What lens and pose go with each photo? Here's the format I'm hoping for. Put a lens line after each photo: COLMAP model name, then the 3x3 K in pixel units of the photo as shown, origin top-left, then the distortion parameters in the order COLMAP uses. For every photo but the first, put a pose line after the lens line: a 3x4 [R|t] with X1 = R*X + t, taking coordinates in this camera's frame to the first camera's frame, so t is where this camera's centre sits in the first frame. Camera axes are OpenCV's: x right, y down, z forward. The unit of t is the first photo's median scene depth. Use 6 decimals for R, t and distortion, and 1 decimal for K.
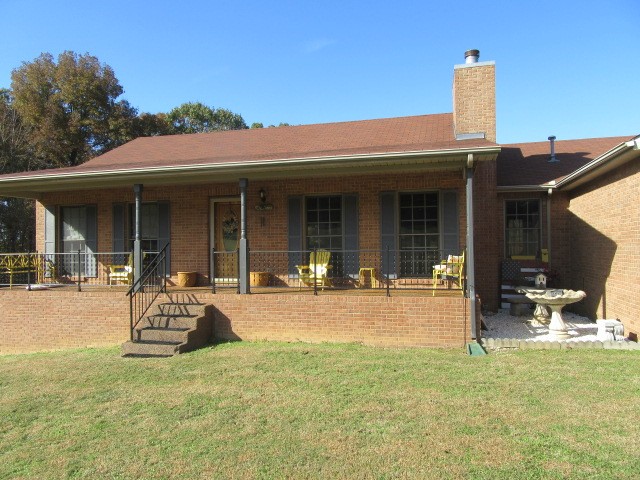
lens RADIAL K [[485.1, 0, 321.3], [0, 485.1, 240.2], [0, 0, 1]] dist [0.004786, 0.005630]
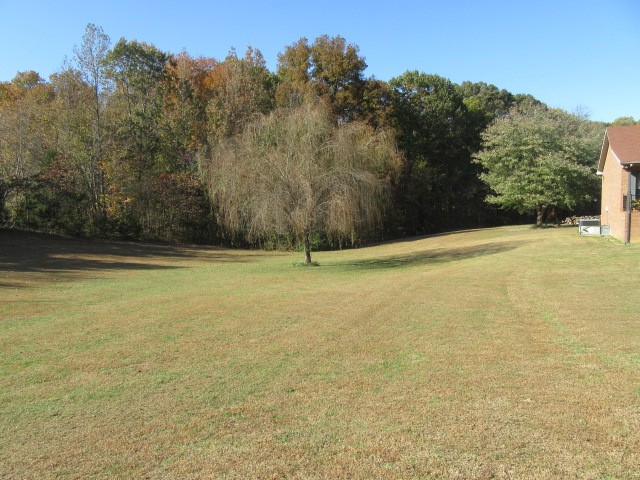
lens RADIAL K [[485.1, 0, 317.4], [0, 485.1, 240.0], [0, 0, 1]] dist [0.004786, 0.005630]
pose [[0.985578, 0.005508, -0.169132, -1.841333], [0.012720, 0.994231, 0.106499, -0.026282], [0.168742, -0.107114, 0.979823, -1.495089]]
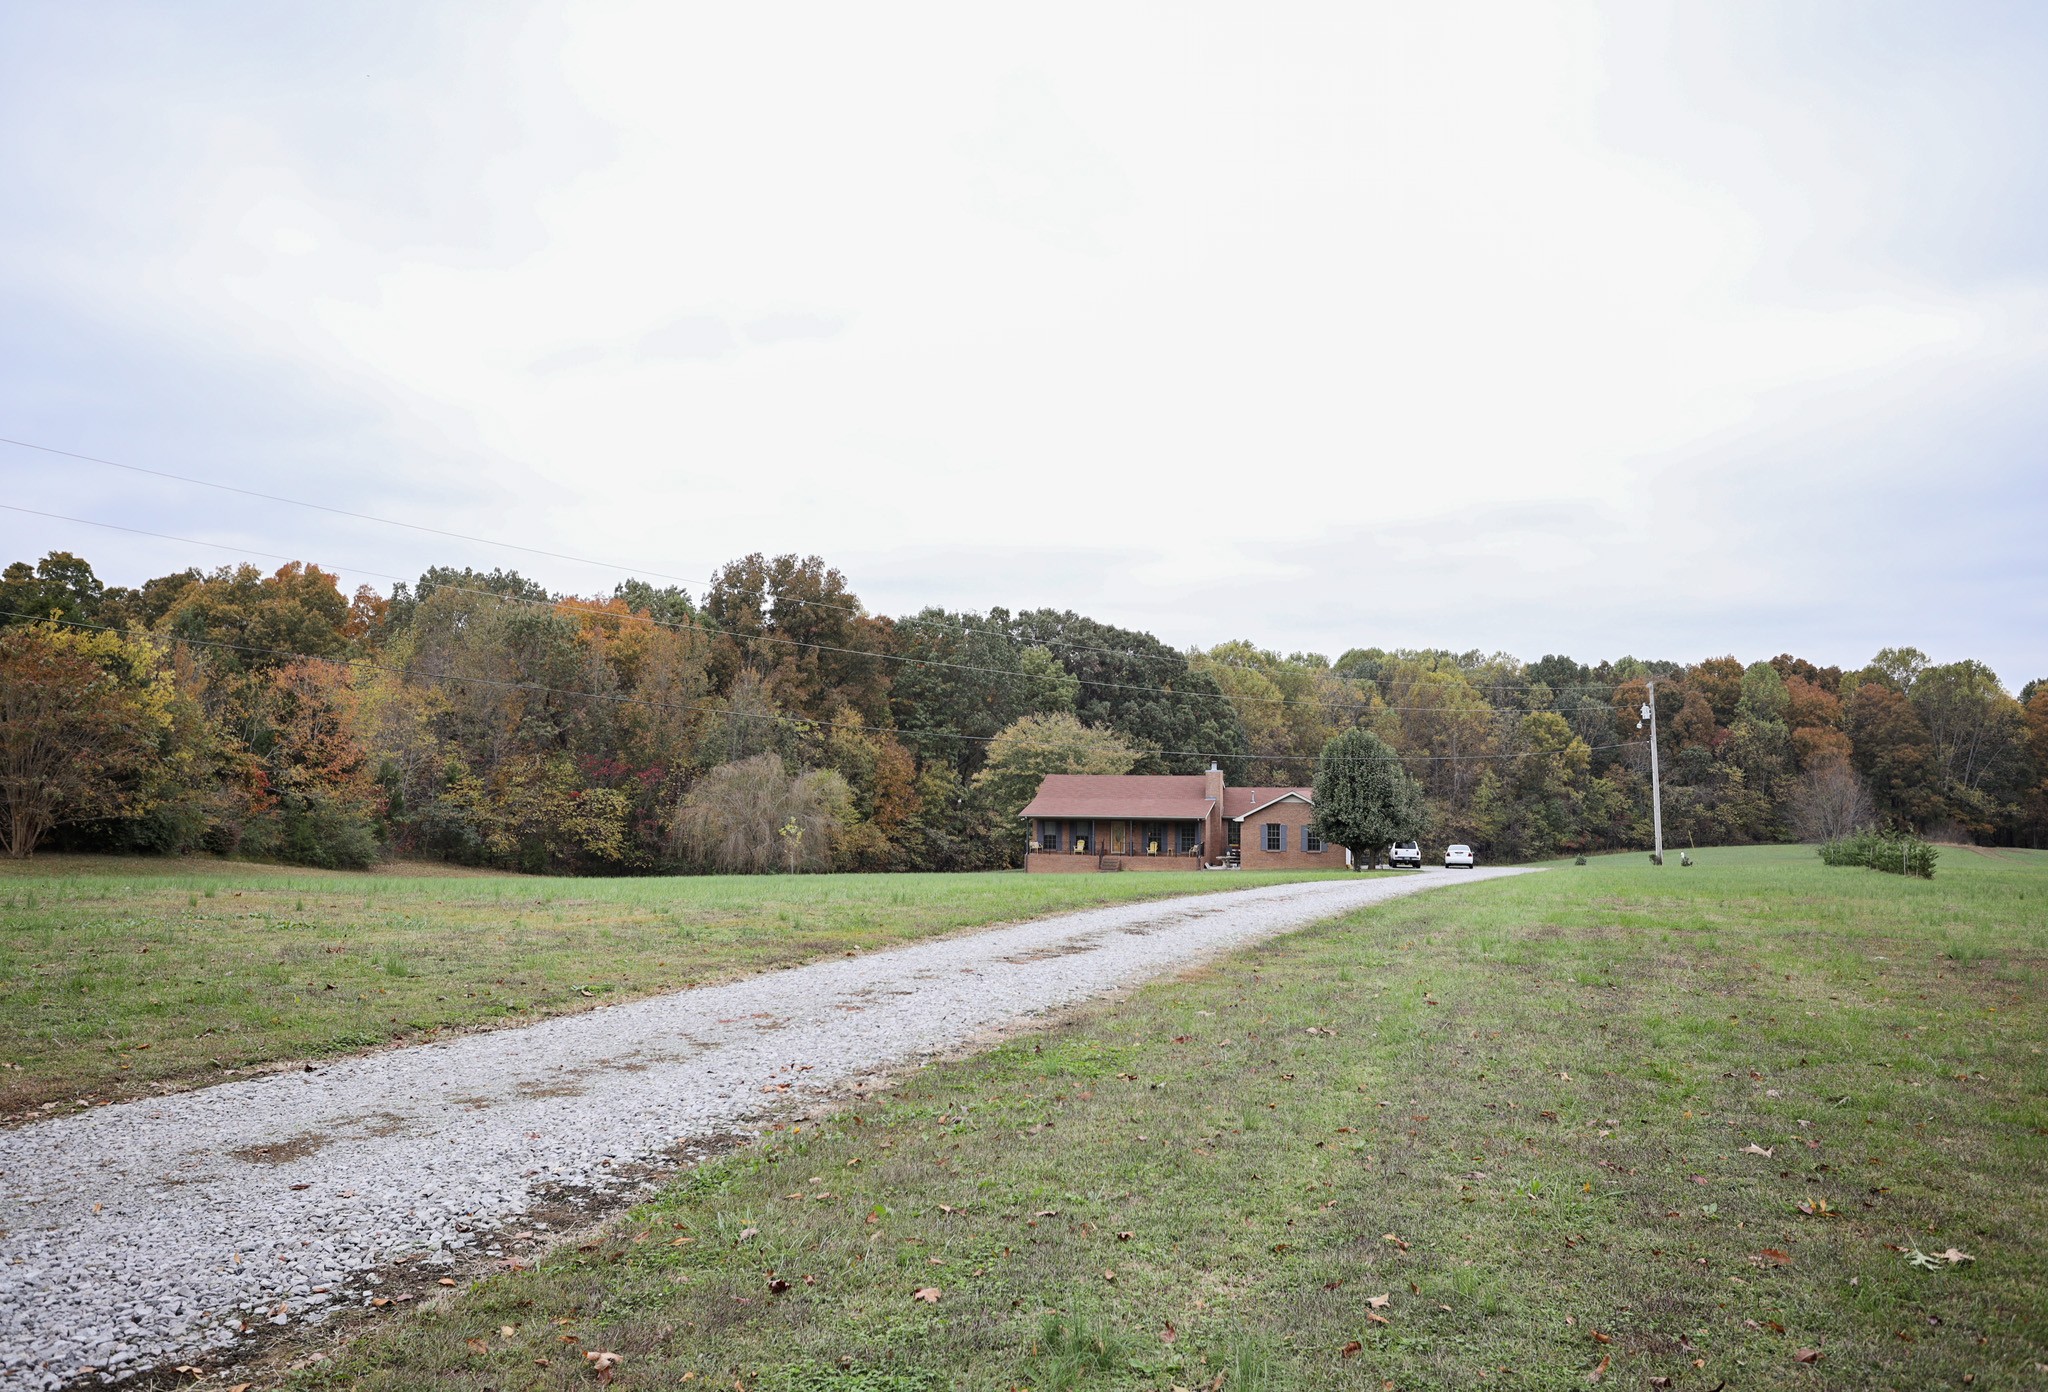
lens RADIAL K [[1552.2, 0, 1024.7], [0, 1552.2, 697.4], [0, 0, 1]] dist [-0.015566, -0.002049]
pose [[0.999852, 0.016665, -0.004158, -0.742551], [-0.016784, 0.999399, -0.030314, -0.545868], [0.003650, 0.030380, 0.999532, -8.255855]]
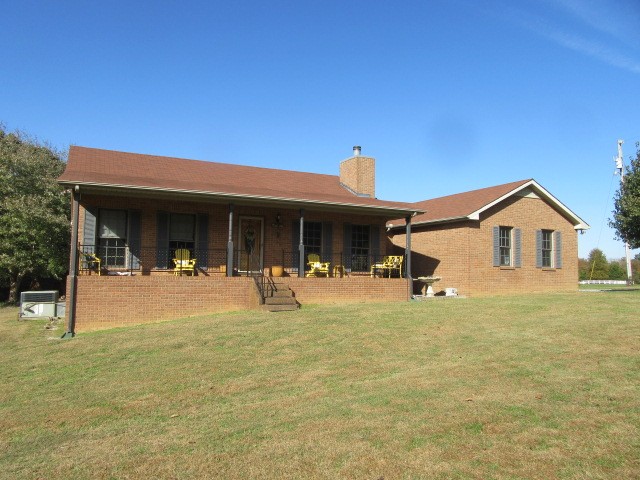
lens RADIAL K [[485.1, 0, 319.3], [0, 485.1, 237.4], [0, 0, 1]] dist [0.004786, 0.005630]
pose [[0.756039, 0.067692, 0.651017, -1.100314], [-0.034399, 0.997372, -0.063758, 0.070049], [-0.653622, 0.025809, 0.756381, -0.283298]]
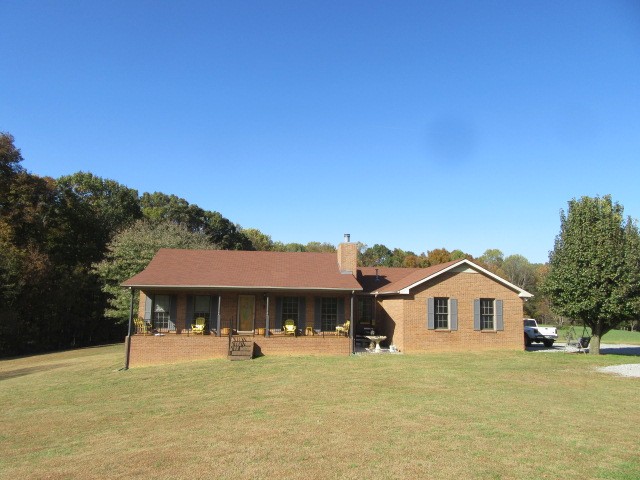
lens RADIAL K [[485.1, 0, 319.8], [0, 485.1, 245.1], [0, 0, 1]] dist [0.004786, 0.005630]
pose [[0.942706, 0.064739, 0.327282, -0.691036], [-0.031717, 0.993940, -0.105251, -0.101340], [-0.332113, 0.088840, 0.939047, -1.383040]]
